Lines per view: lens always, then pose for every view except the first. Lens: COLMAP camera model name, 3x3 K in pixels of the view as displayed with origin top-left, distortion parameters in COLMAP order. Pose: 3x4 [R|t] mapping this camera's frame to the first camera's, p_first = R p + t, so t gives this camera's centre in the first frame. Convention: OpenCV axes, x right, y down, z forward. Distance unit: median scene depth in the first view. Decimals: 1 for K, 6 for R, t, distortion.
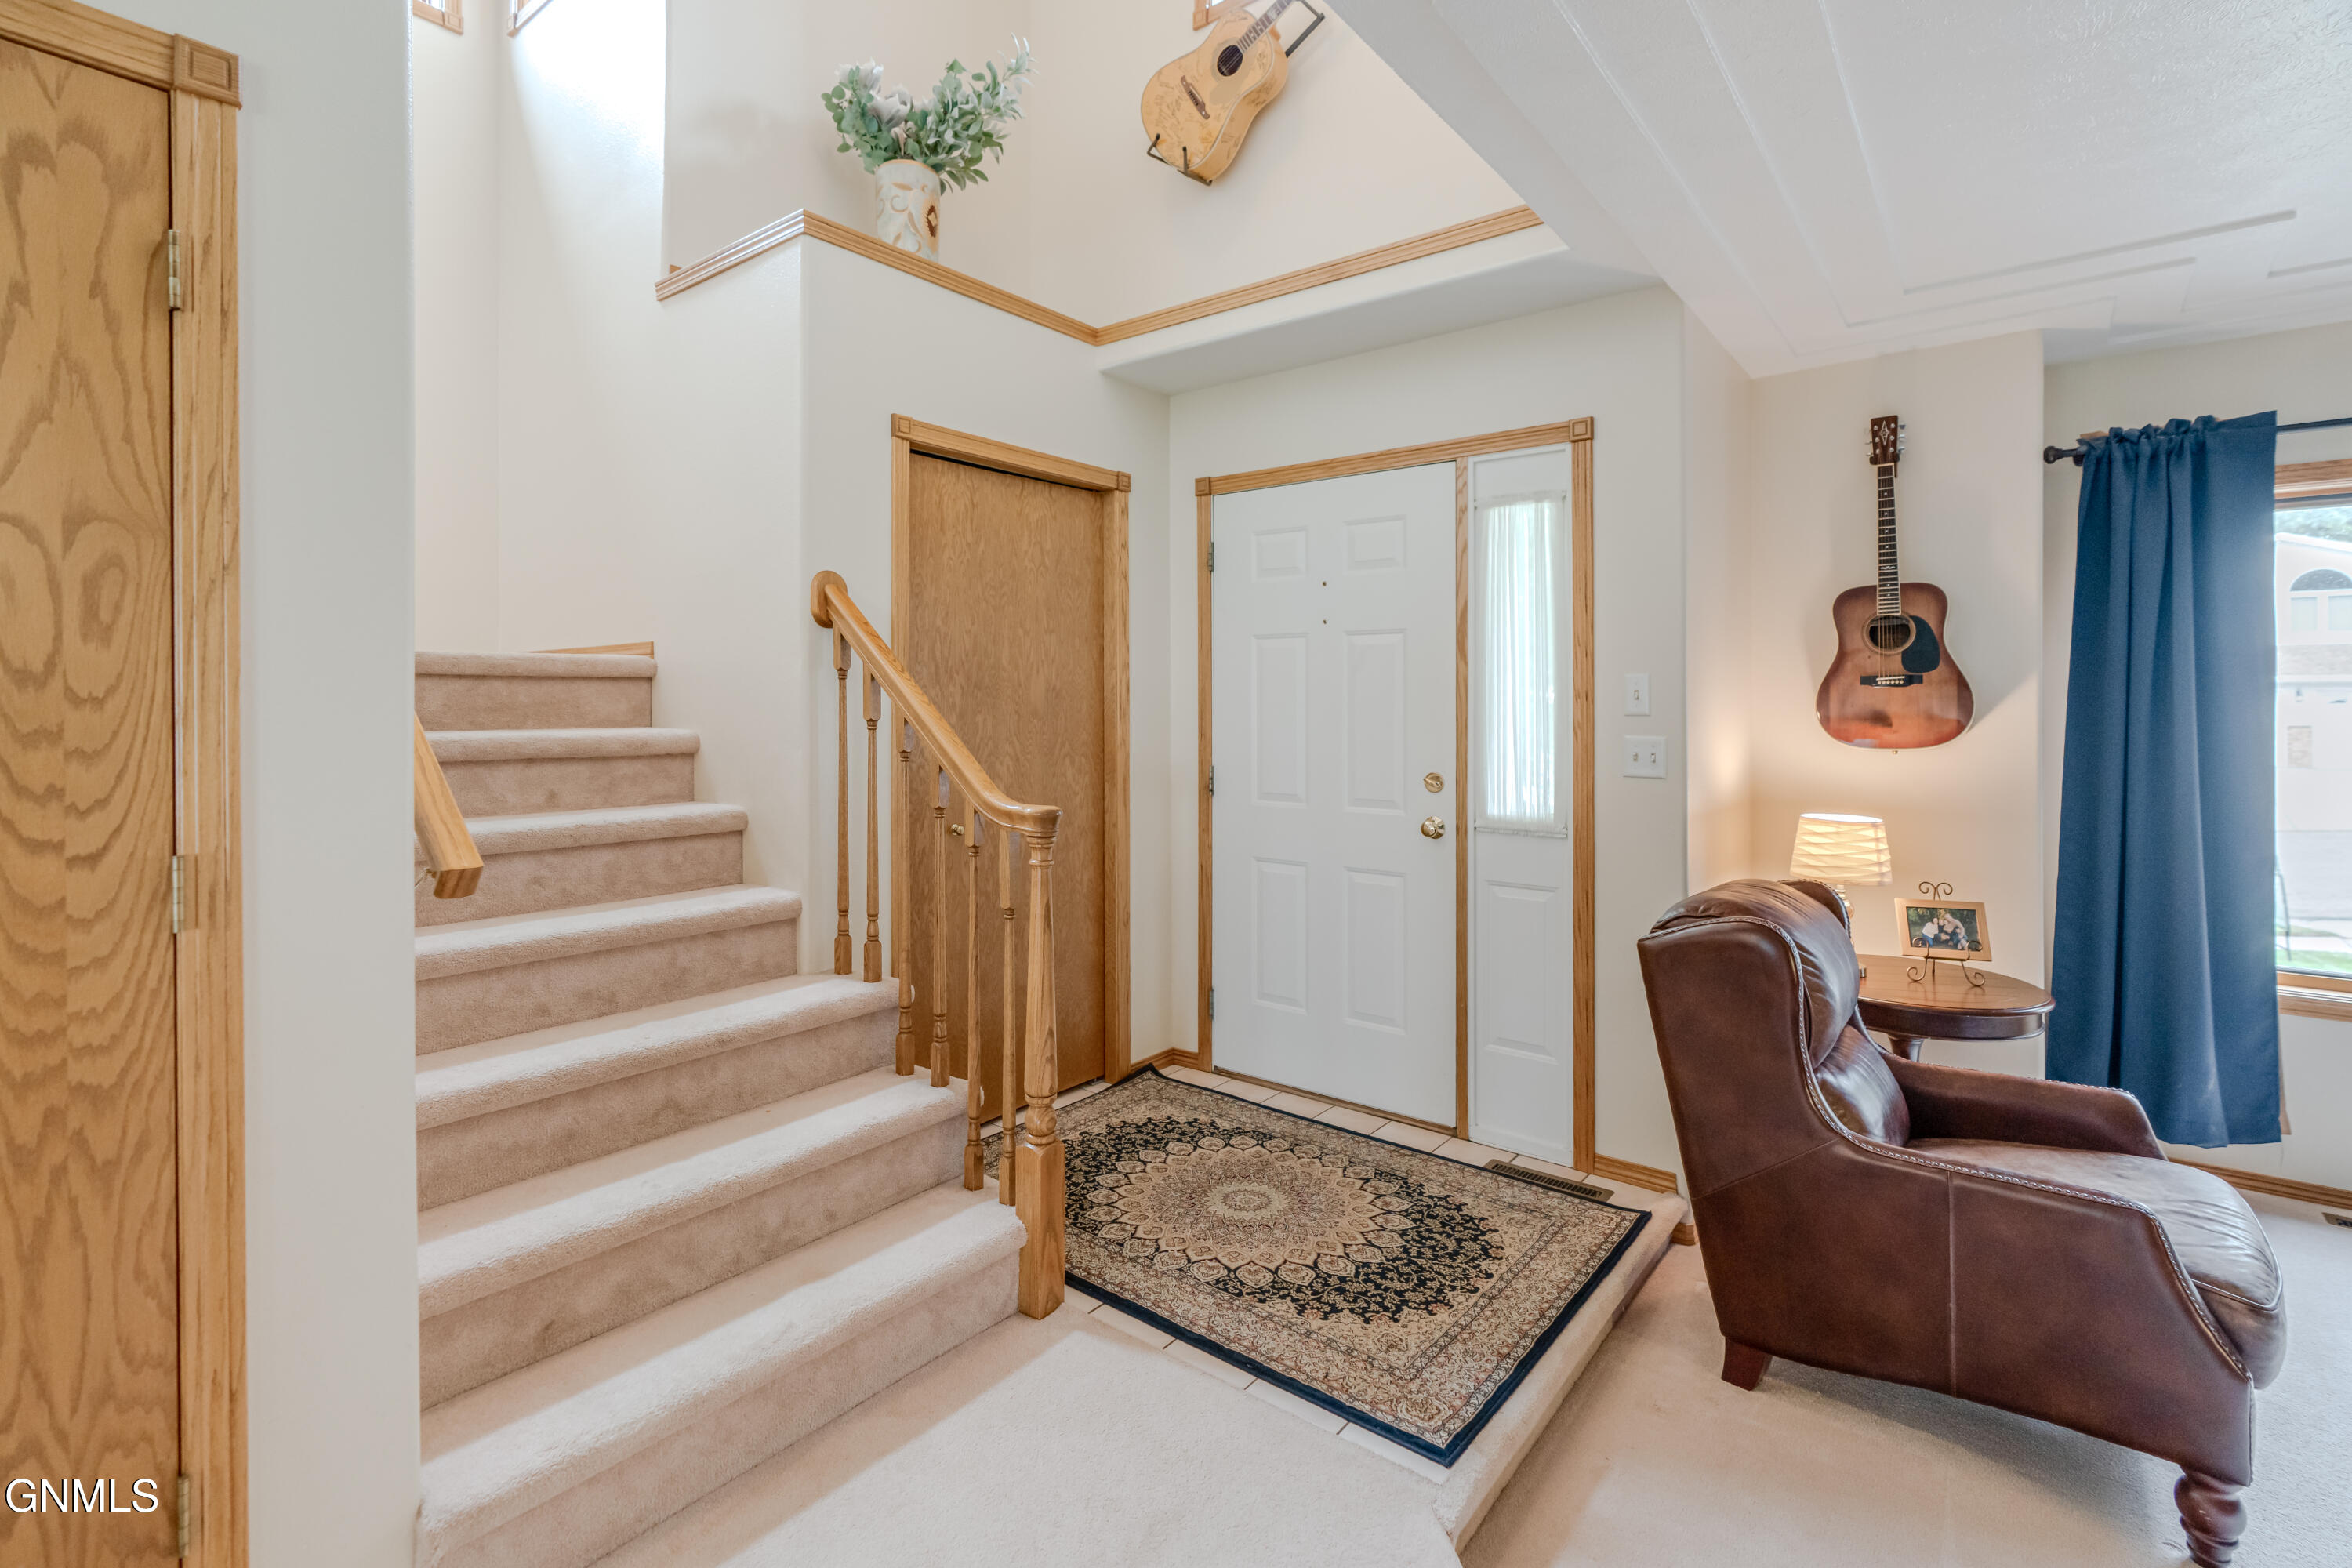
lens RADIAL K [[1069.1, 0, 1113.9], [0, 1069.1, 685.0], [0, 0, 1]] dist [-0.009282, 0.003376]
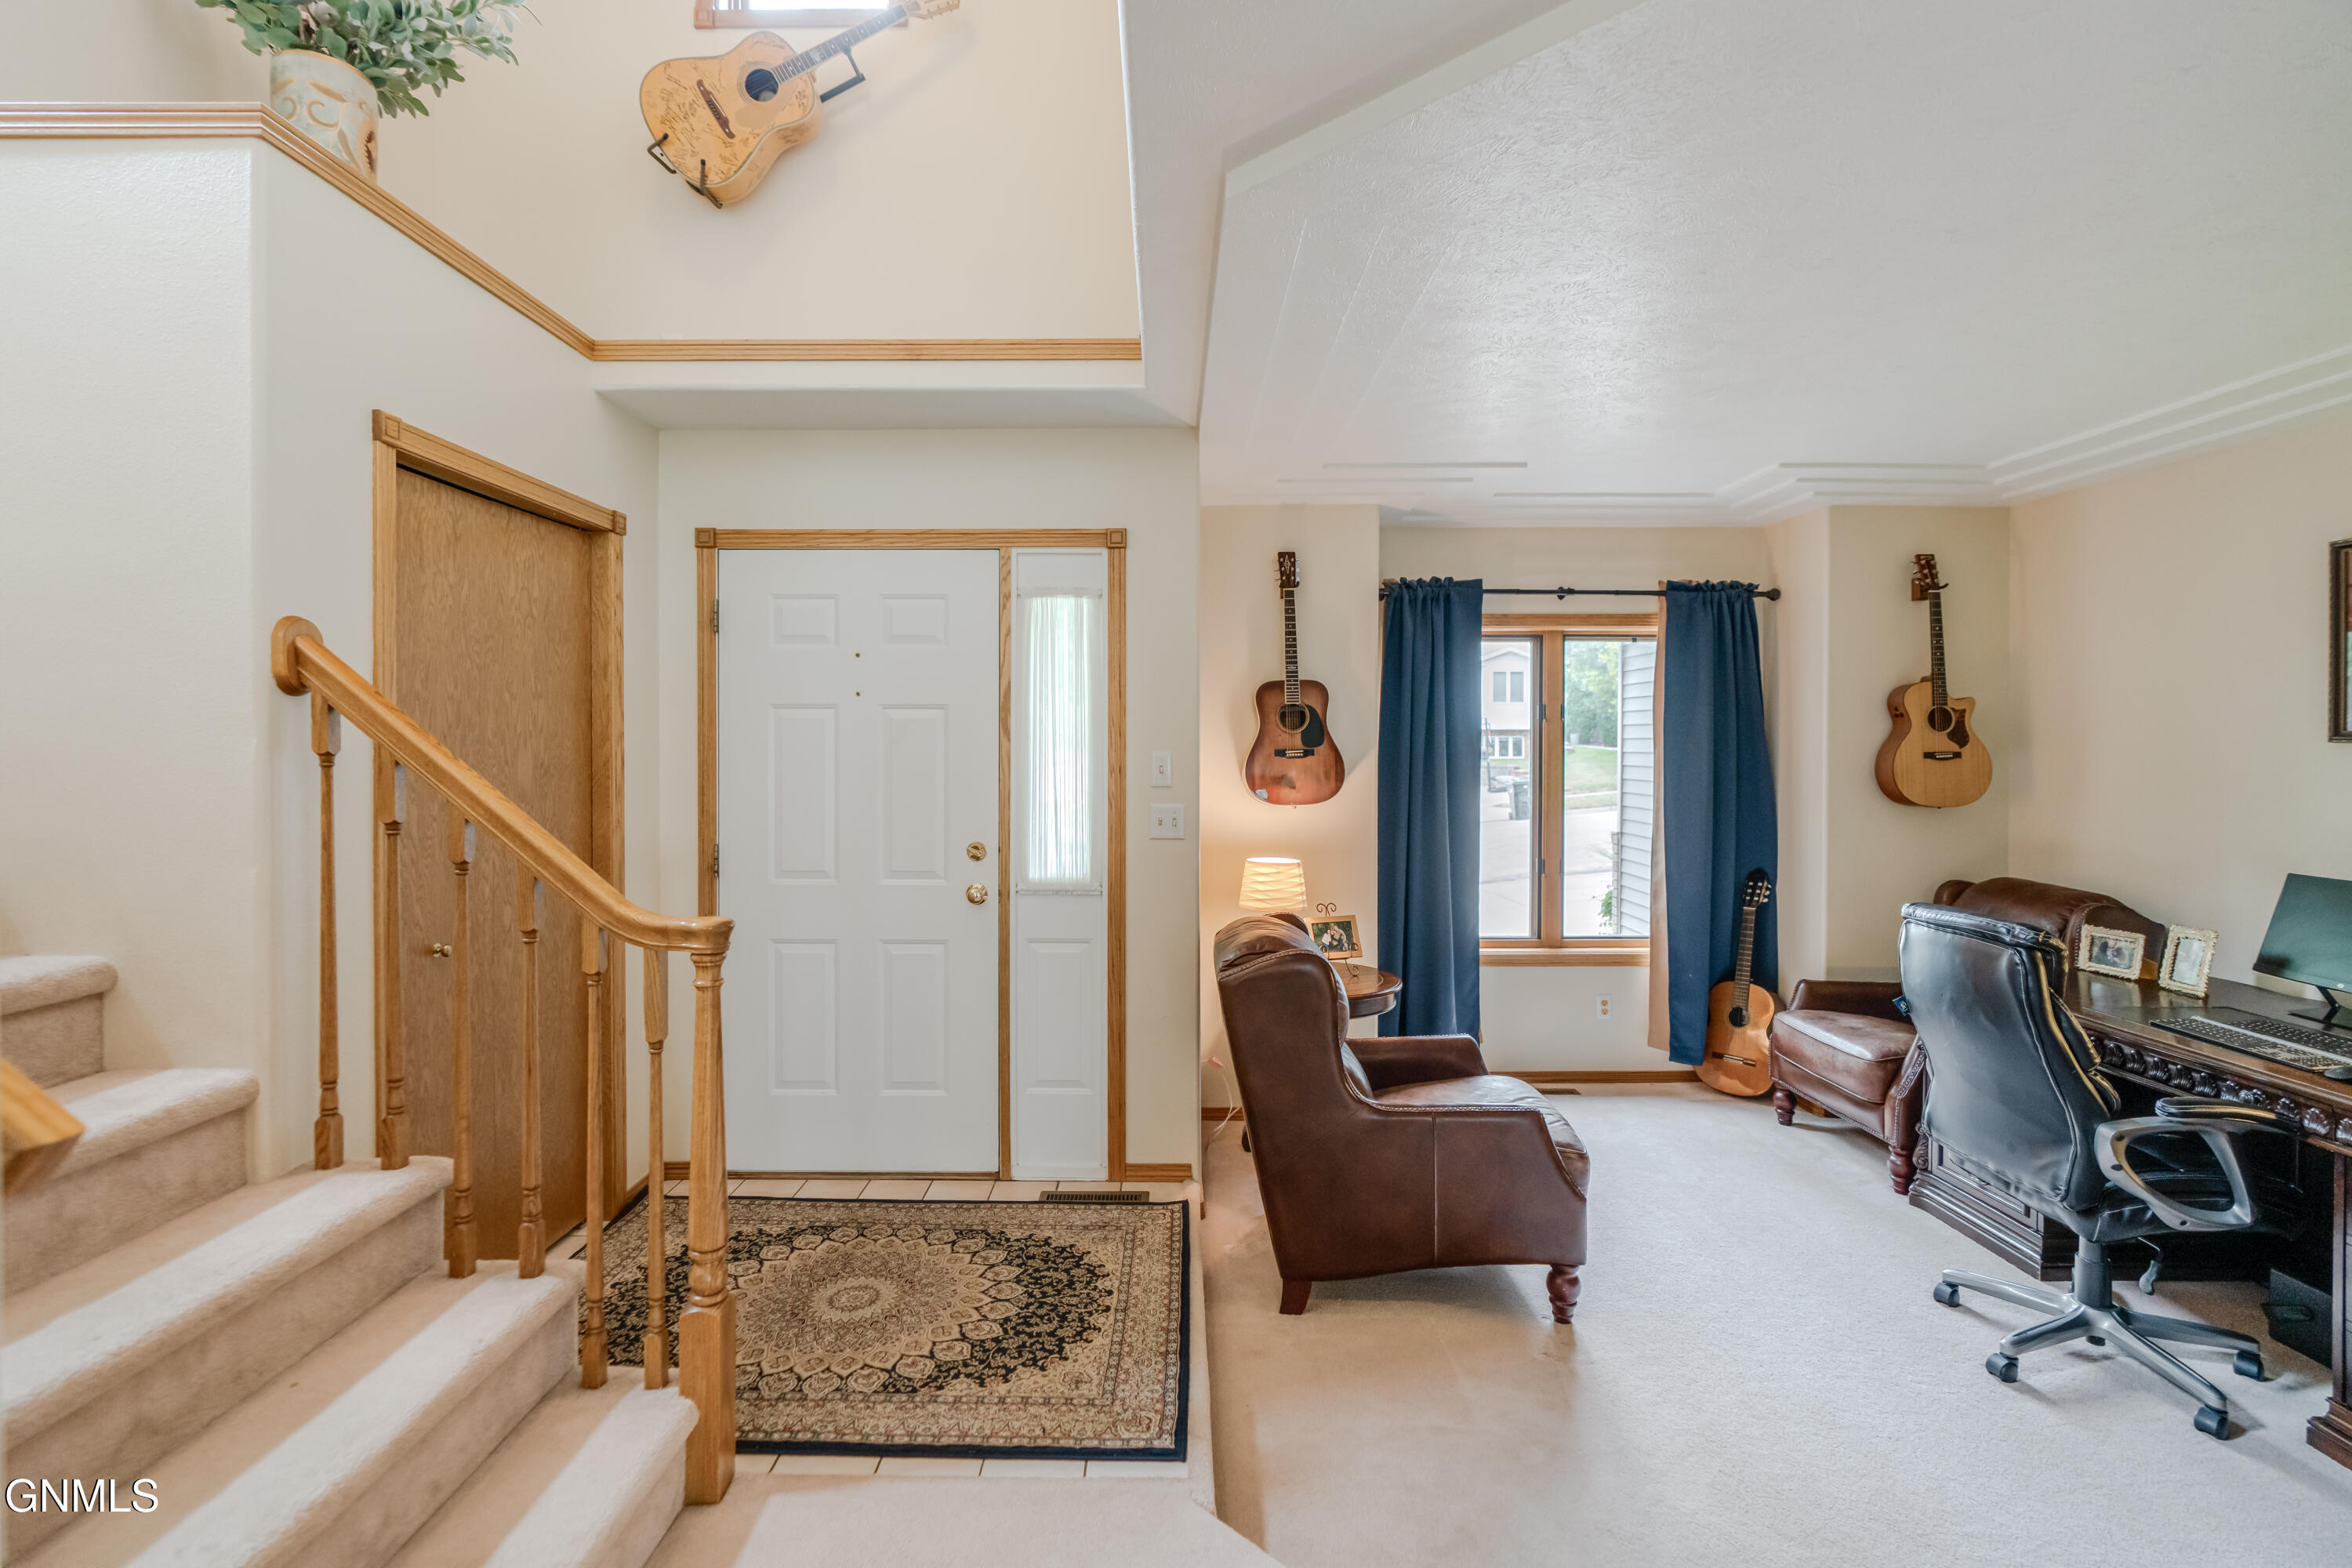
lens RADIAL K [[1069.1, 0, 1147.6], [0, 1069.1, 741.0], [0, 0, 1]] dist [-0.009282, 0.003376]
pose [[0.784986, -0.000356, 0.619513, -0.245360], [-0.005794, 0.999952, 0.007917, -0.030144], [-0.619486, -0.009804, 0.784946, 0.072972]]
